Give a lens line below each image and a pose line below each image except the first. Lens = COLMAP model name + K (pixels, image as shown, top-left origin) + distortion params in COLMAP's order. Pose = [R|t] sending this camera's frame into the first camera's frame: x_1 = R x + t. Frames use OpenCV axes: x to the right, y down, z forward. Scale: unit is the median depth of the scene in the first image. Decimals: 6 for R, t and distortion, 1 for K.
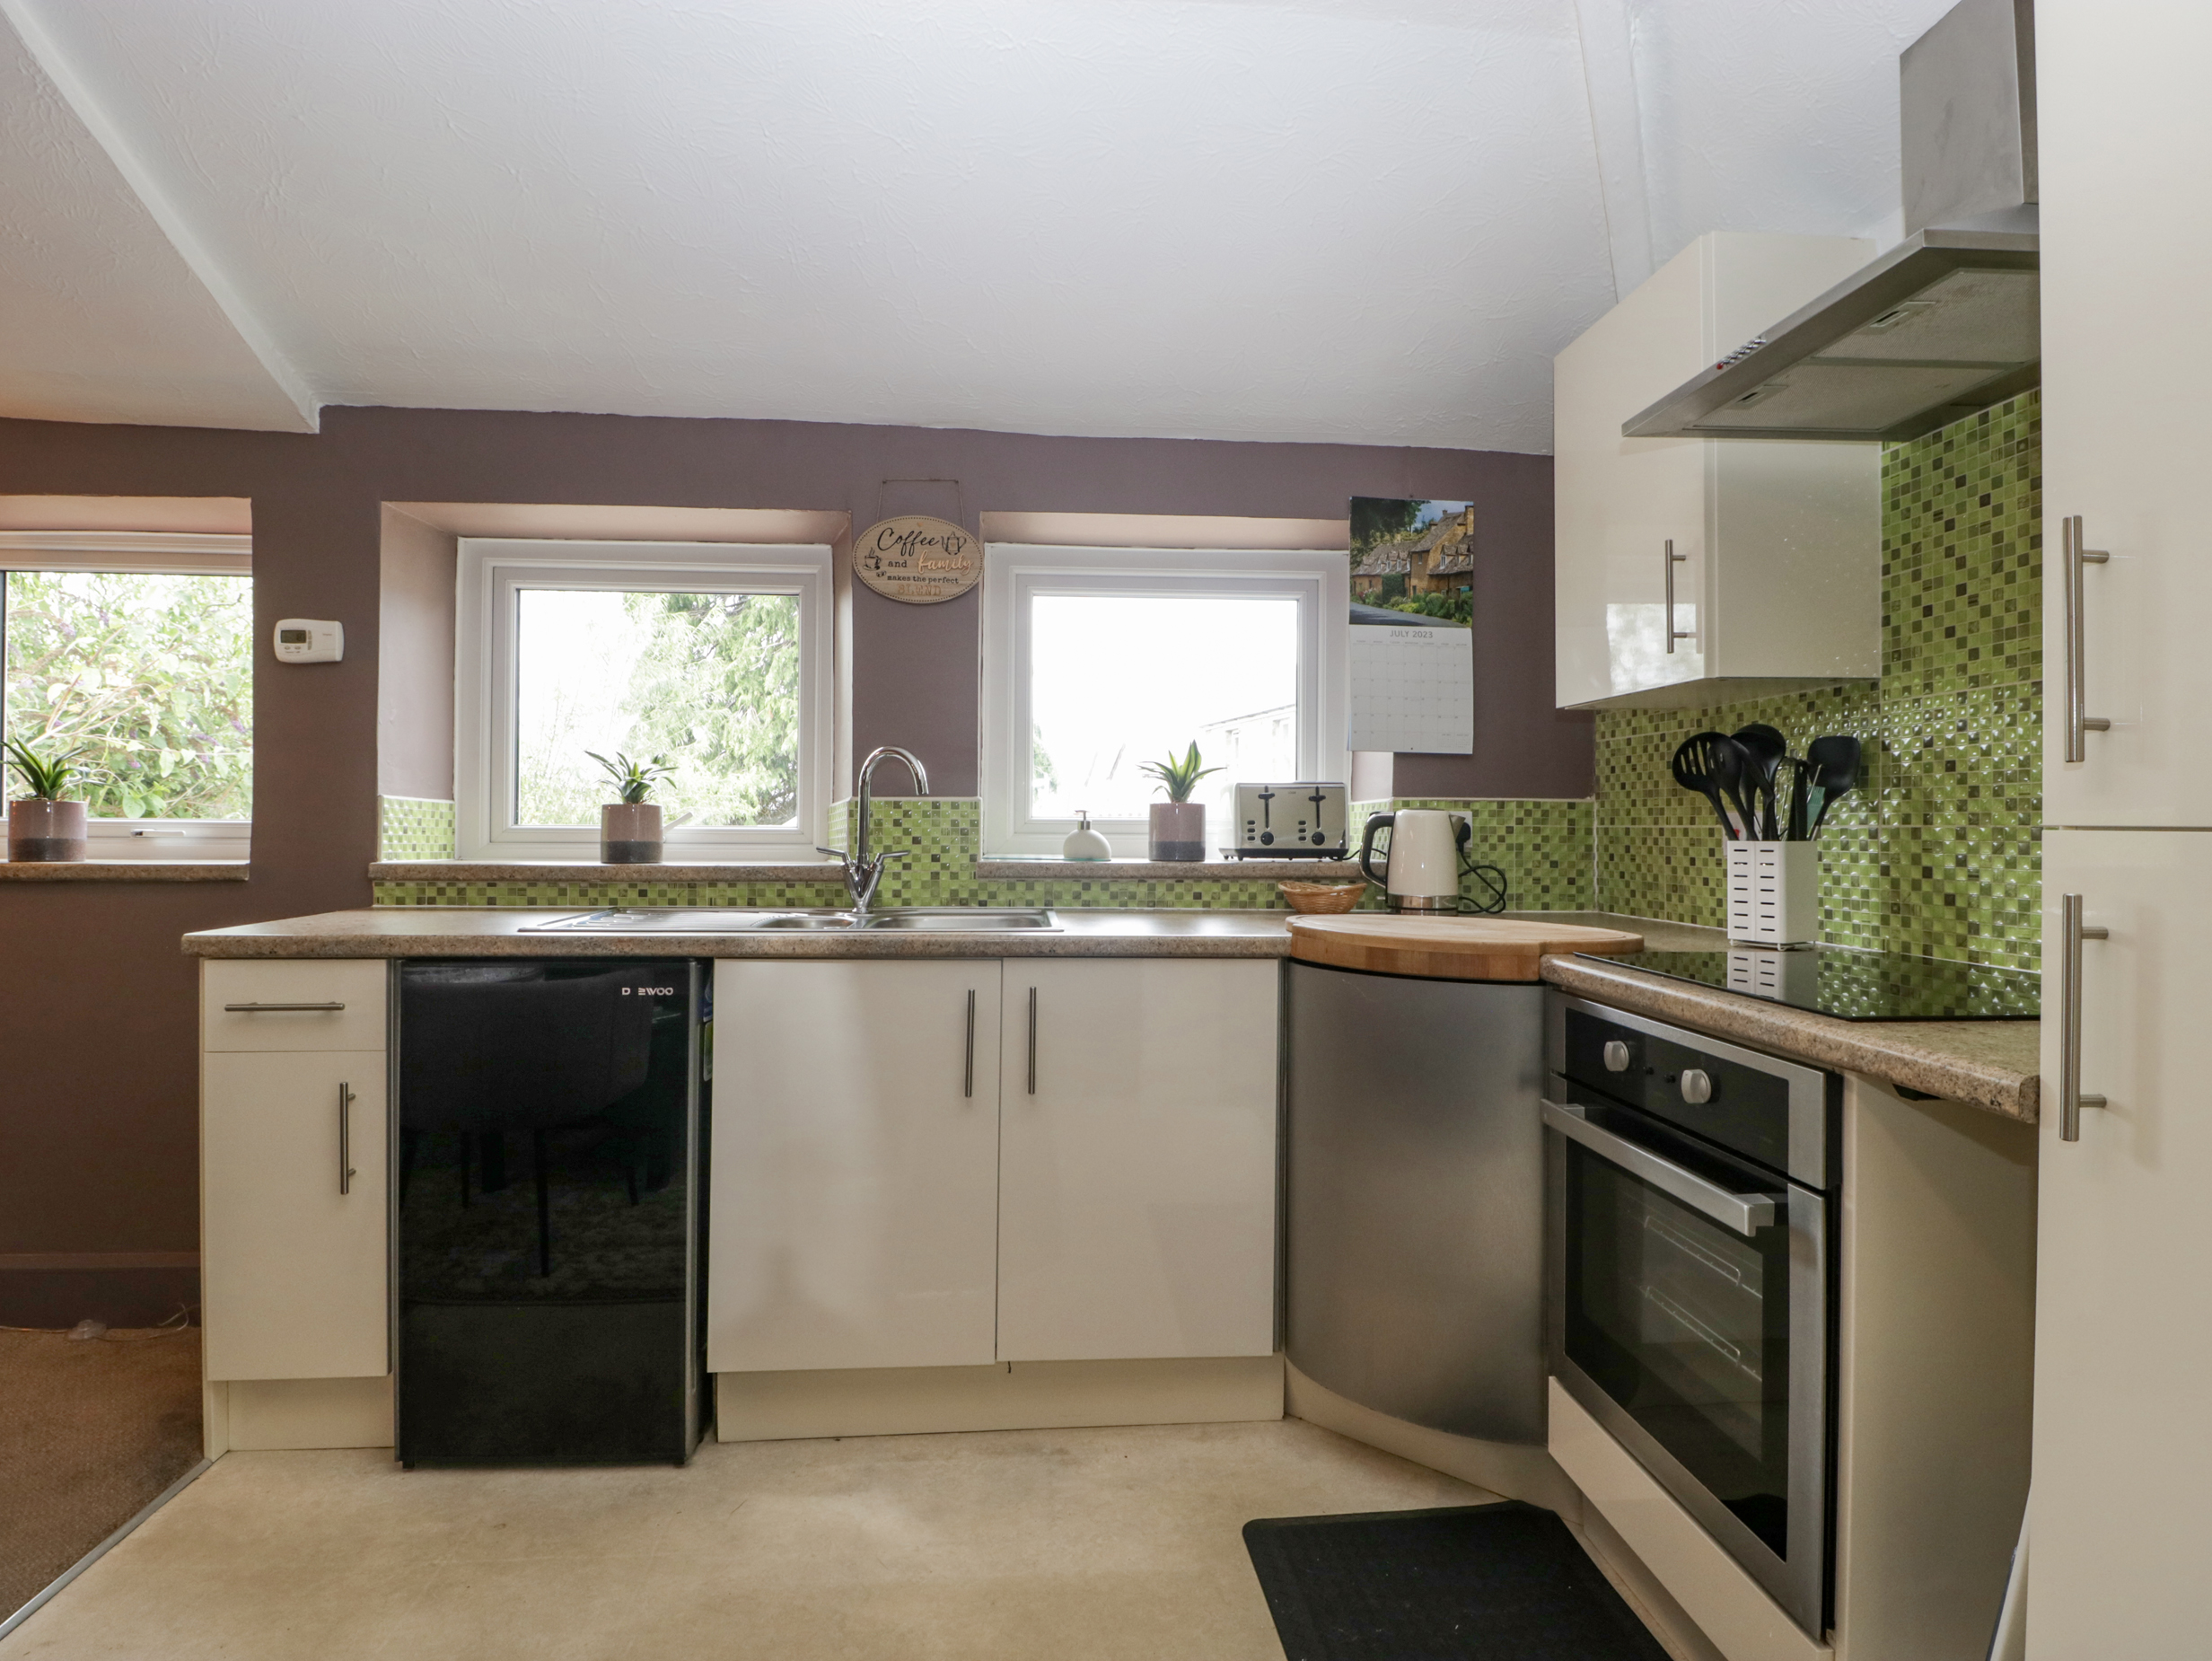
lens RADIAL K [[1149.0, 0, 1101.9], [0, 1149.0, 820.3], [0, 0, 1]] dist [-0.002192, -0.009841]
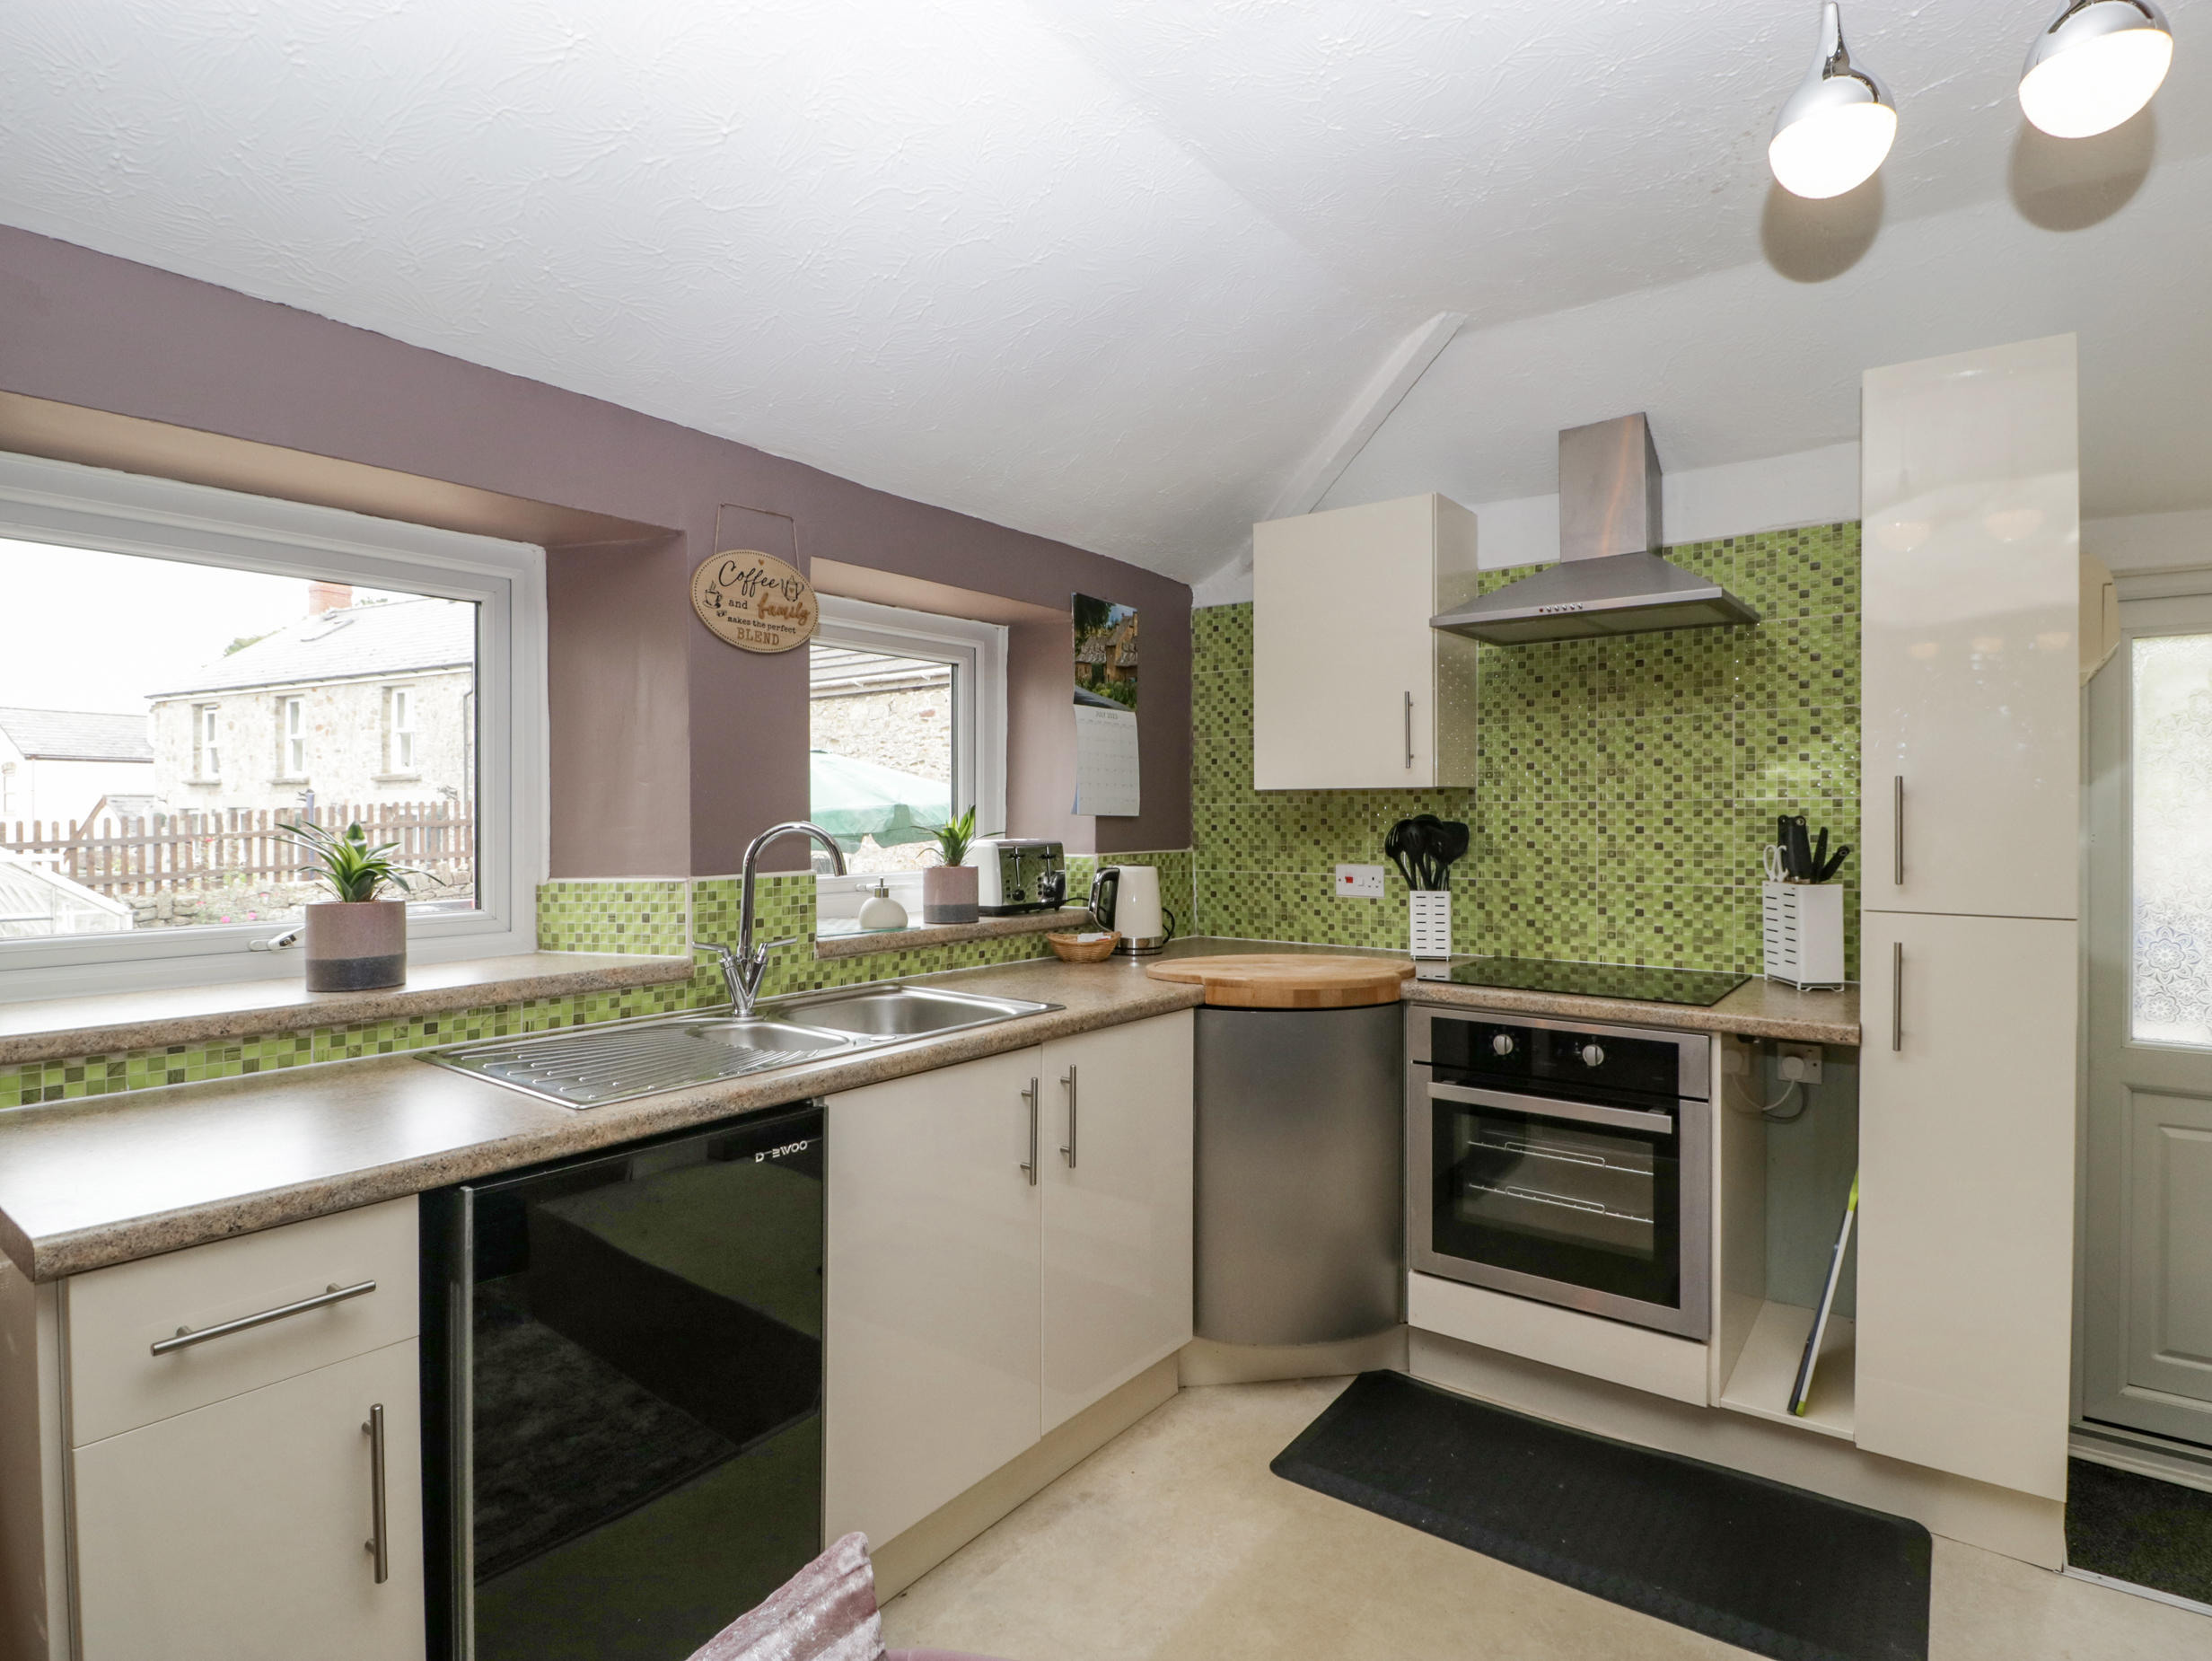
lens RADIAL K [[1149.0, 0, 1101.9], [0, 1149.0, 820.3], [0, 0, 1]] dist [-0.002192, -0.009841]
pose [[0.667356, -0.010619, 0.744663, -0.648197], [0.002874, 0.999928, 0.011684, -0.071414], [-0.744733, -0.005657, 0.667338, 0.224959]]
